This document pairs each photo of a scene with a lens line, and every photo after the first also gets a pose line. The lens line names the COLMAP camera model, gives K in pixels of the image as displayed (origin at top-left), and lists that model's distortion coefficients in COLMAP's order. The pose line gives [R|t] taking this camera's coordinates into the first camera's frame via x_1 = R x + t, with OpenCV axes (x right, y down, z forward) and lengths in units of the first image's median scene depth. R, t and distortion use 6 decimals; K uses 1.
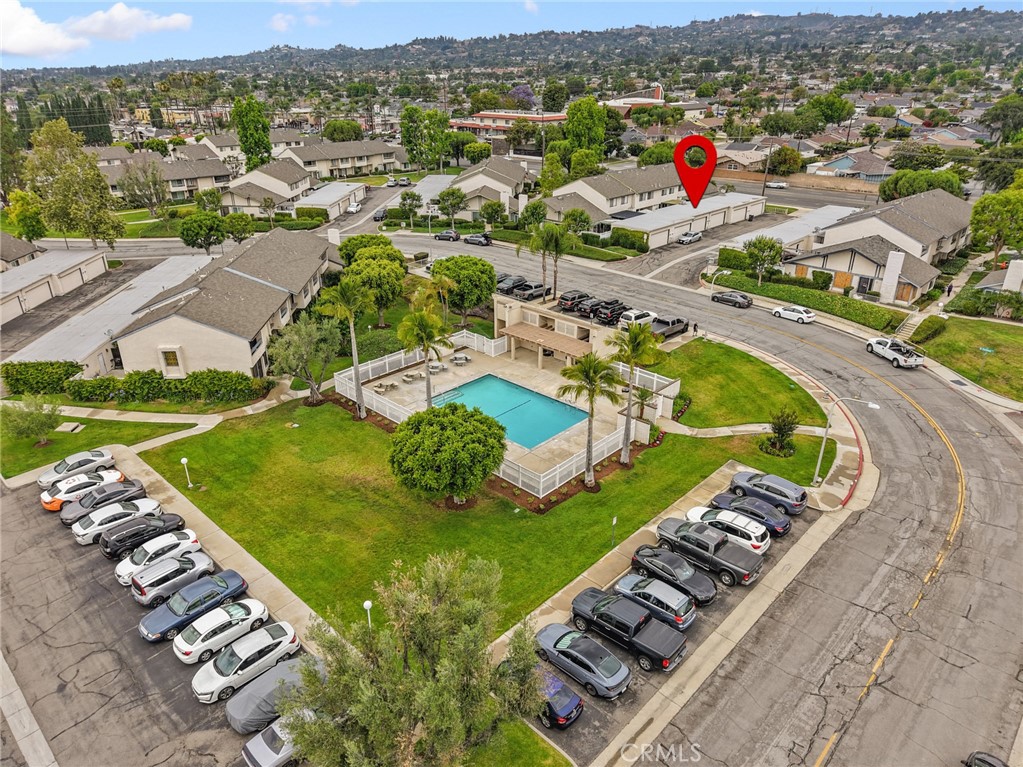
lens RADIAL K [[688.4, 0, 511.5], [0, 688.4, 383.5], [0, 0, 1]] dist [0.010089, -0.019056]
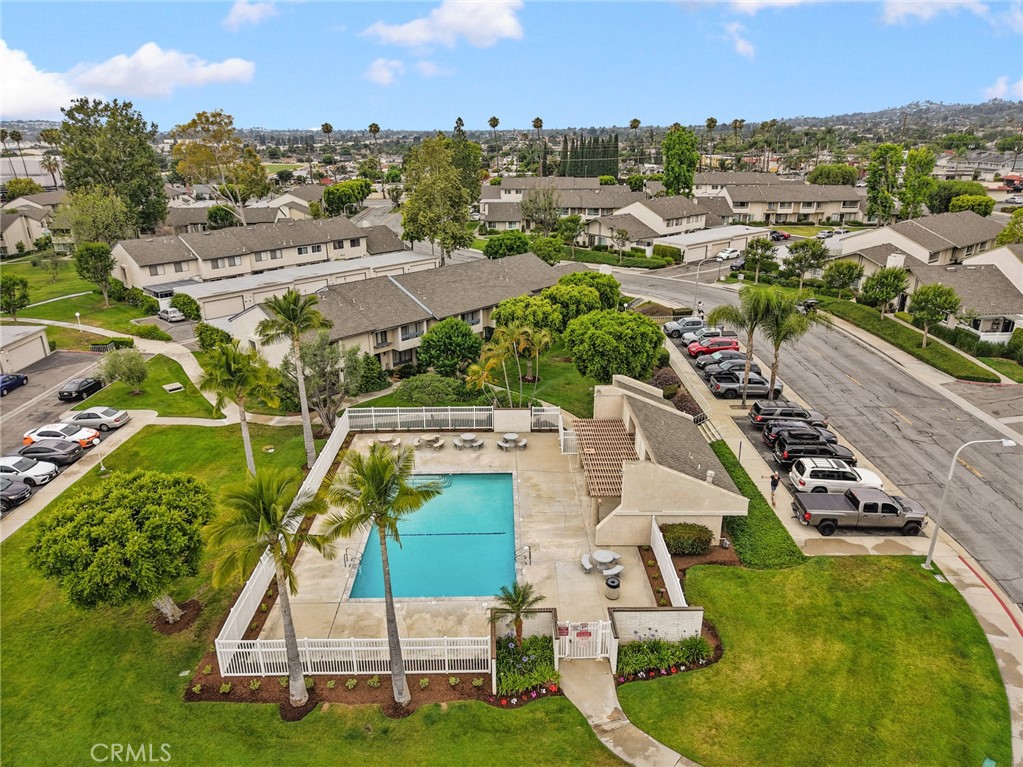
lens RADIAL K [[688.4, 0, 511.5], [0, 688.4, 383.5], [0, 0, 1]] dist [0.010089, -0.019056]
pose [[0.690544, 0.245523, -0.680343, 0.332323], [-0.294785, 0.954492, 0.045252, -0.106387], [0.660492, 0.169306, 0.731495, 0.394347]]
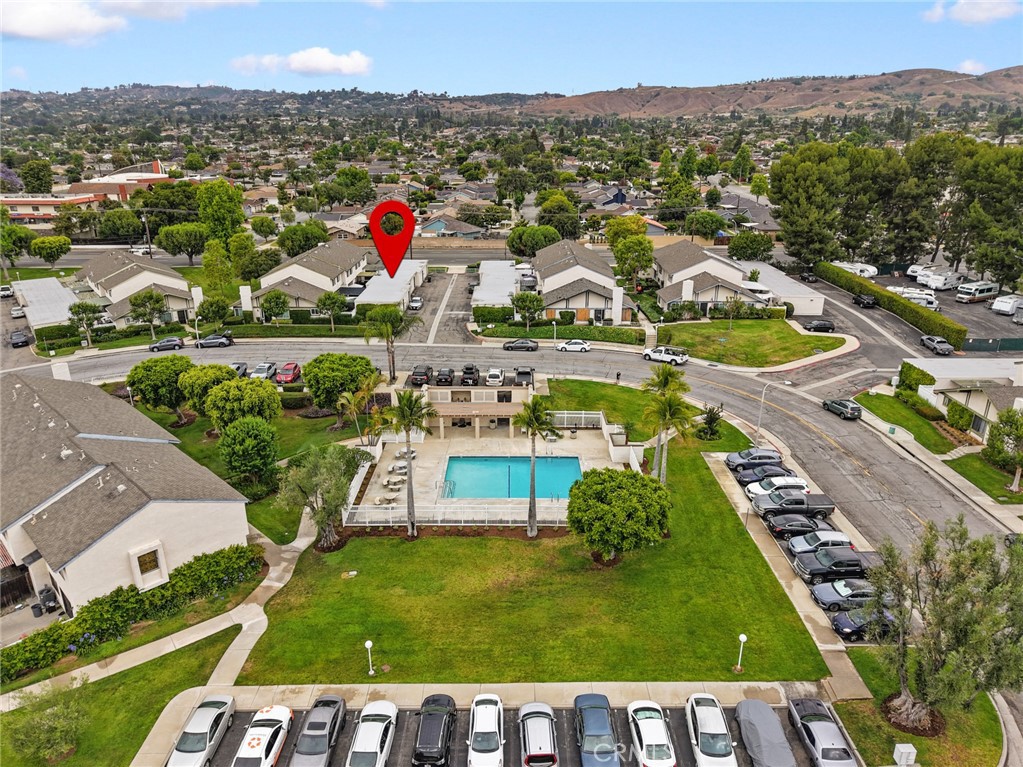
lens RADIAL K [[688.4, 0, 511.5], [0, 688.4, 383.5], [0, 0, 1]] dist [0.010089, -0.019056]
pose [[0.715474, -0.228929, 0.660067, -0.487852], [0.283821, 0.958556, 0.024807, -0.093398], [-0.638391, 0.169592, 0.750797, 0.131361]]
